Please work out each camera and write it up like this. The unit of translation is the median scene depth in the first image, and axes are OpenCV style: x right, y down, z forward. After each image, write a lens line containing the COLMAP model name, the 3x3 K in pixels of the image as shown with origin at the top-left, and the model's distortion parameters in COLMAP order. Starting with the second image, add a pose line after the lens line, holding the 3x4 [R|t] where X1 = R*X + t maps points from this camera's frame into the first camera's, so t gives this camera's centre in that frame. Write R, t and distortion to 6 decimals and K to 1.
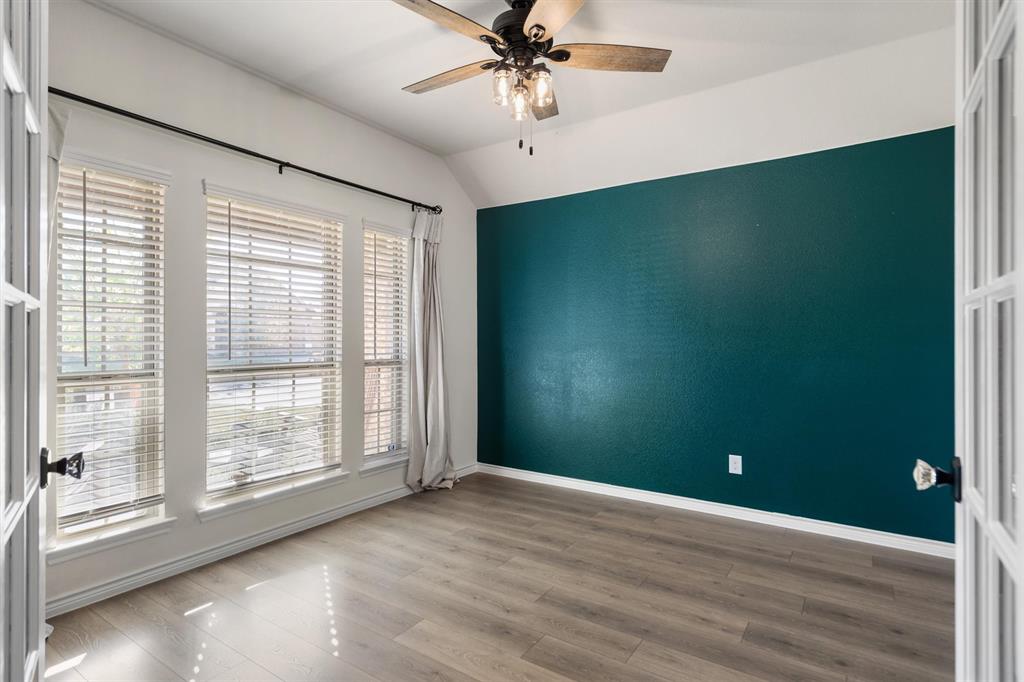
lens RADIAL K [[514.7, 0, 515.7], [0, 514.7, 343.3], [0, 0, 1]] dist [-0.001271, 0.001282]
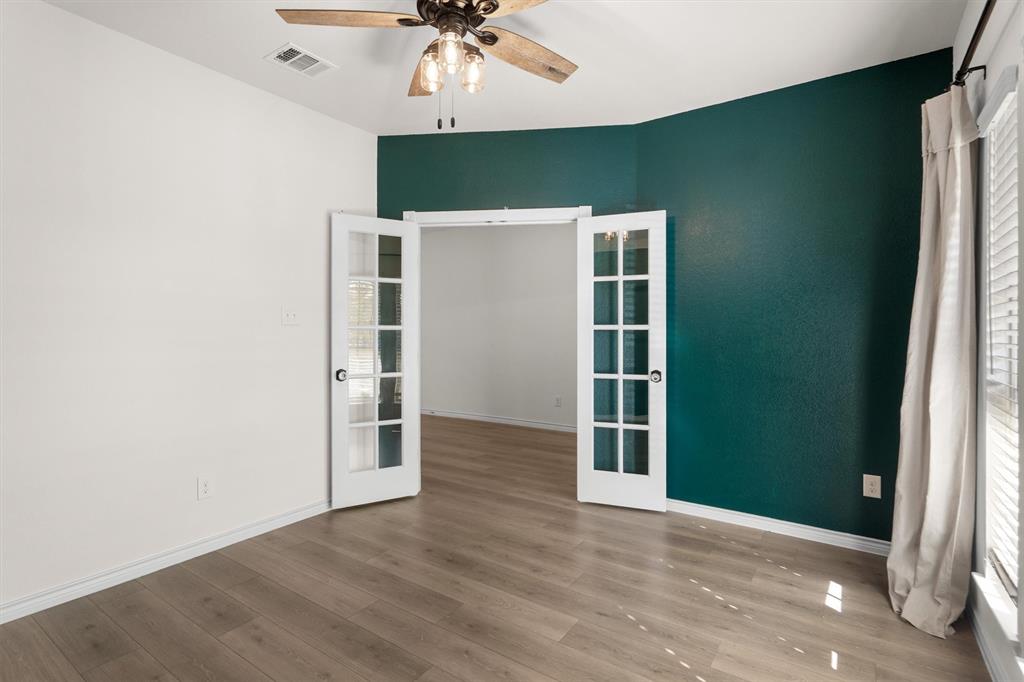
lens RADIAL K [[514.7, 0, 515.7], [0, 514.7, 343.3], [0, 0, 1]] dist [-0.001271, 0.001282]
pose [[-0.999907, 0.008756, 0.010440, -0.076290], [0.008821, 0.999942, 0.006154, -0.003653], [-0.010386, 0.006245, -0.999927, 1.278892]]
